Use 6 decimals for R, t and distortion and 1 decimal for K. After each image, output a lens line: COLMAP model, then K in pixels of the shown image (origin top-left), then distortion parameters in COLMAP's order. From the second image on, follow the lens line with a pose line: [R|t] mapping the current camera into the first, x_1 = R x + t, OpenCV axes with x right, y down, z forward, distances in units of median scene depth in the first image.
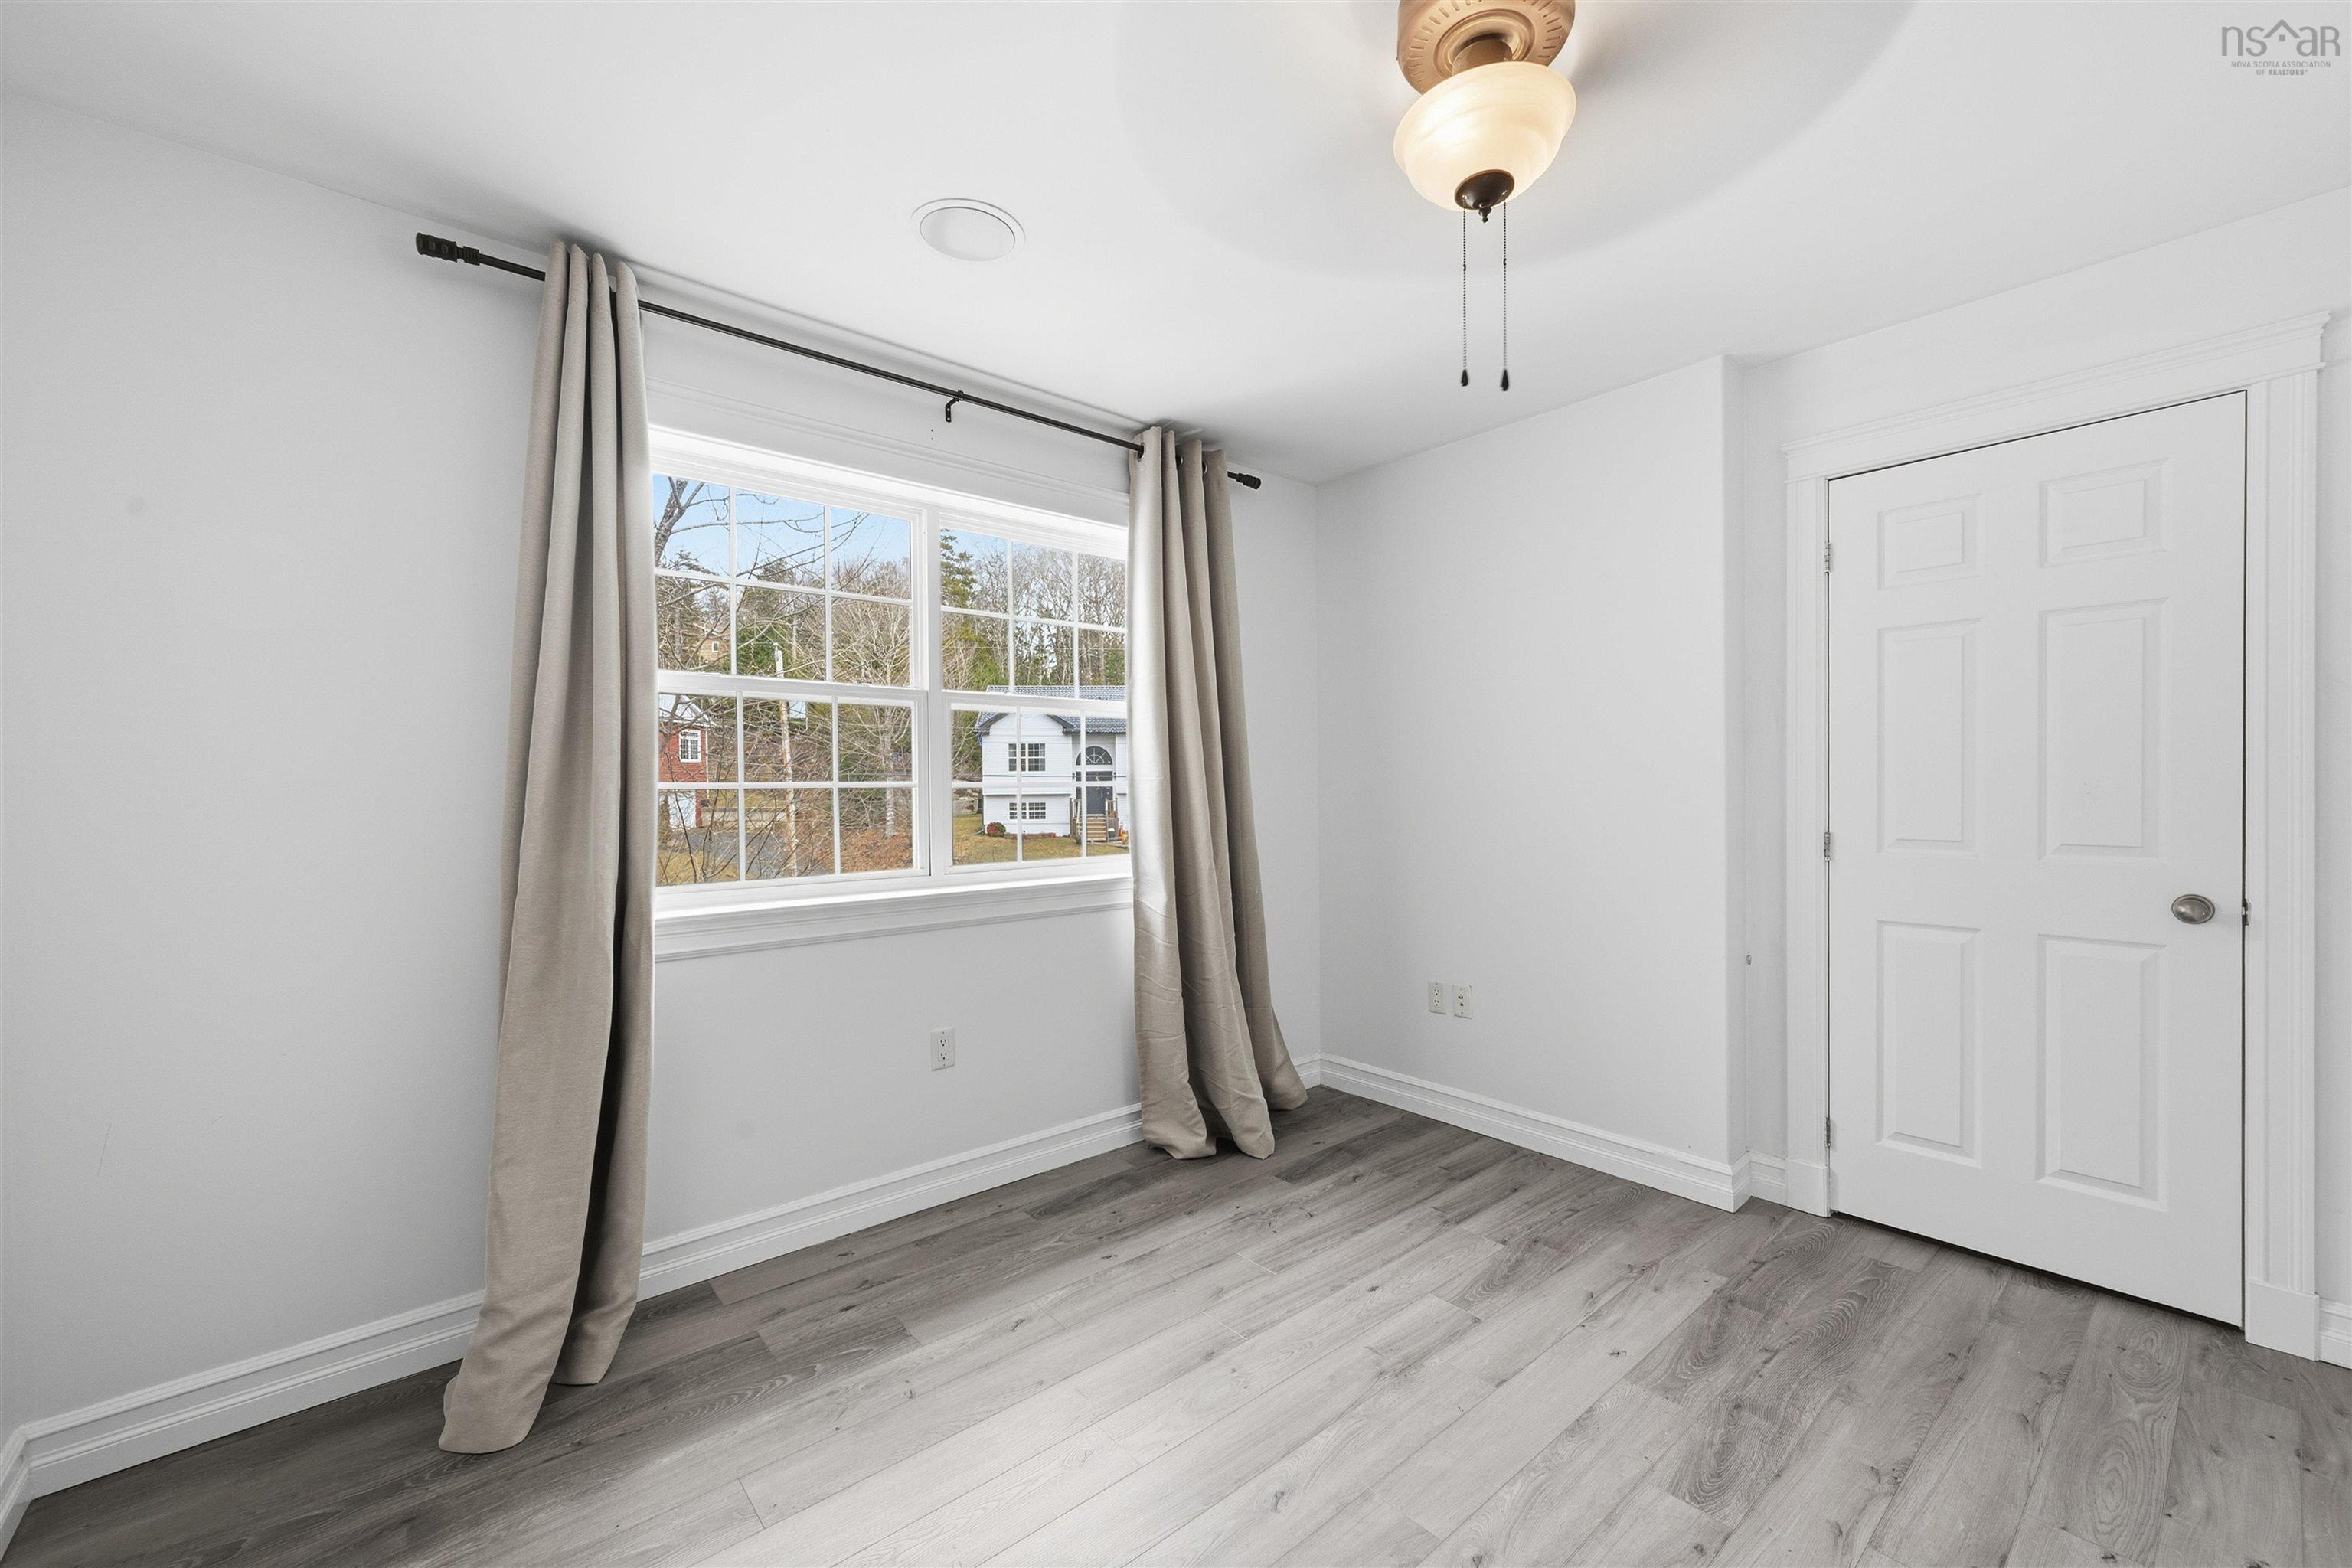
lens RADIAL K [[943.1, 0, 1187.3], [0, 943.1, 784.5], [0, 0, 1]] dist [0.000750, 0.000241]
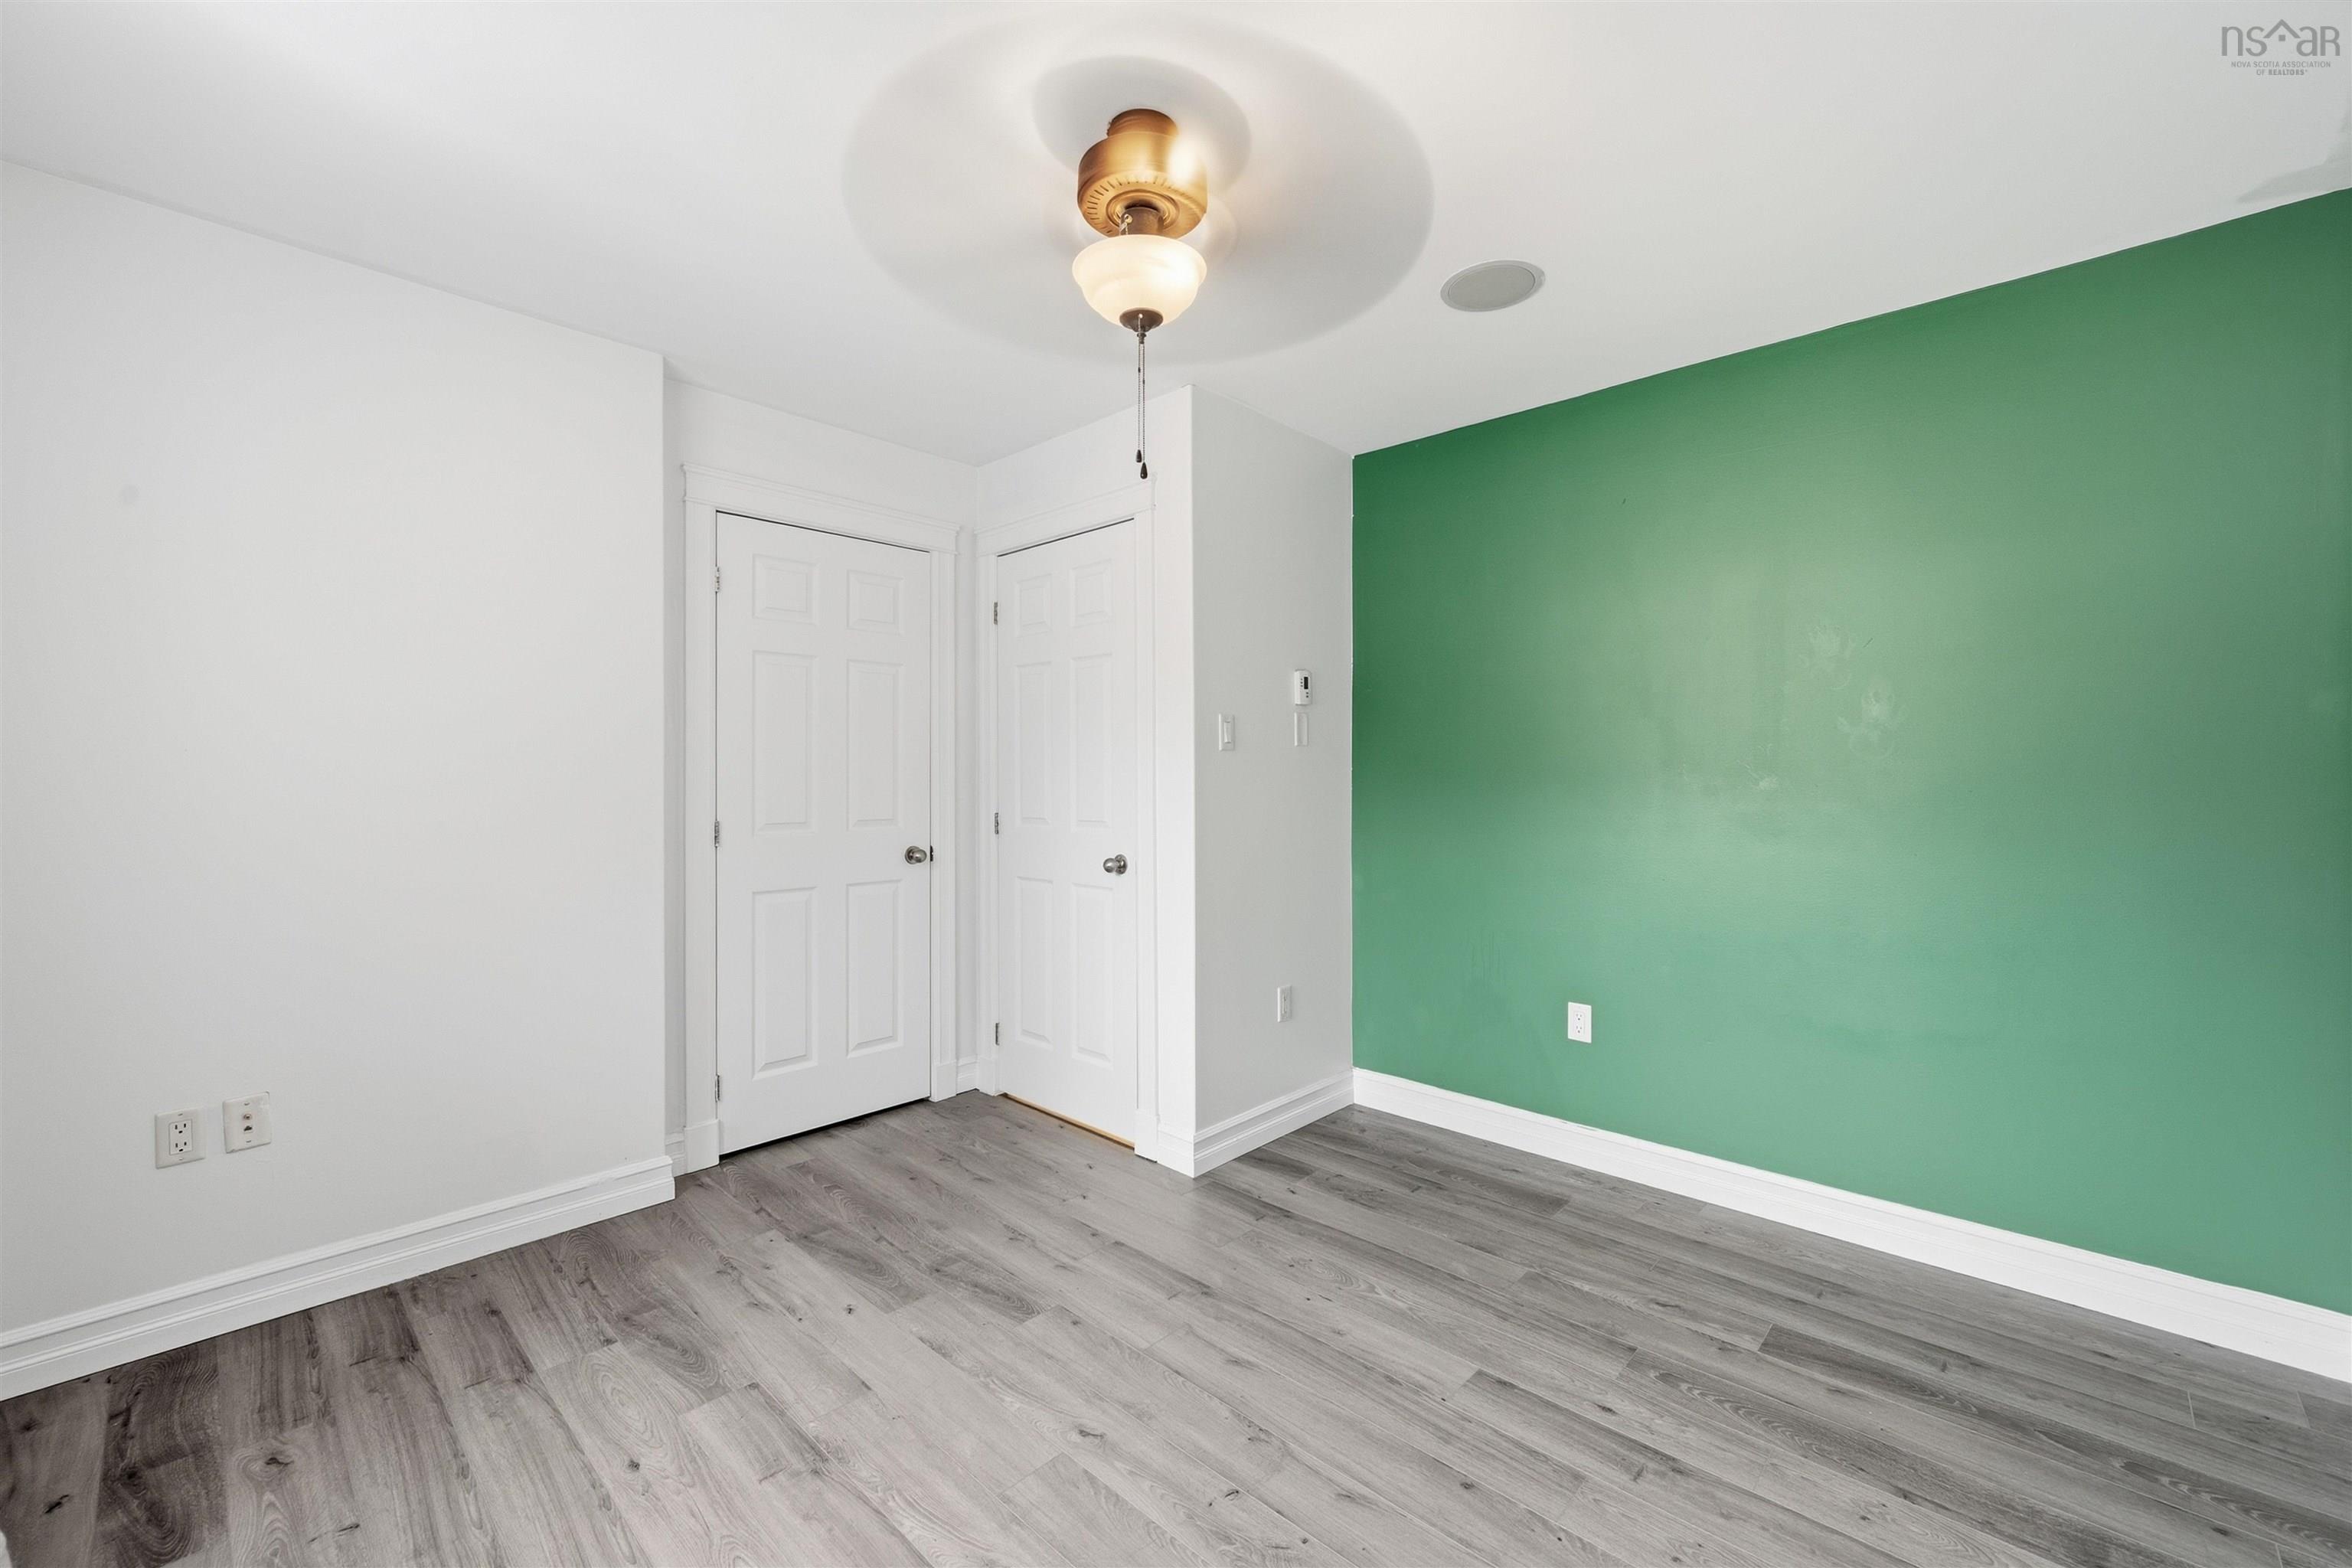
lens RADIAL K [[943.1, 0, 1187.3], [0, 943.1, 784.5], [0, 0, 1]] dist [0.000750, 0.000241]
pose [[-0.104200, -0.005030, 0.994544, -0.541133], [-0.003130, 0.999984, 0.004729, -0.000587], [-0.994551, -0.002620, -0.104214, 0.610508]]
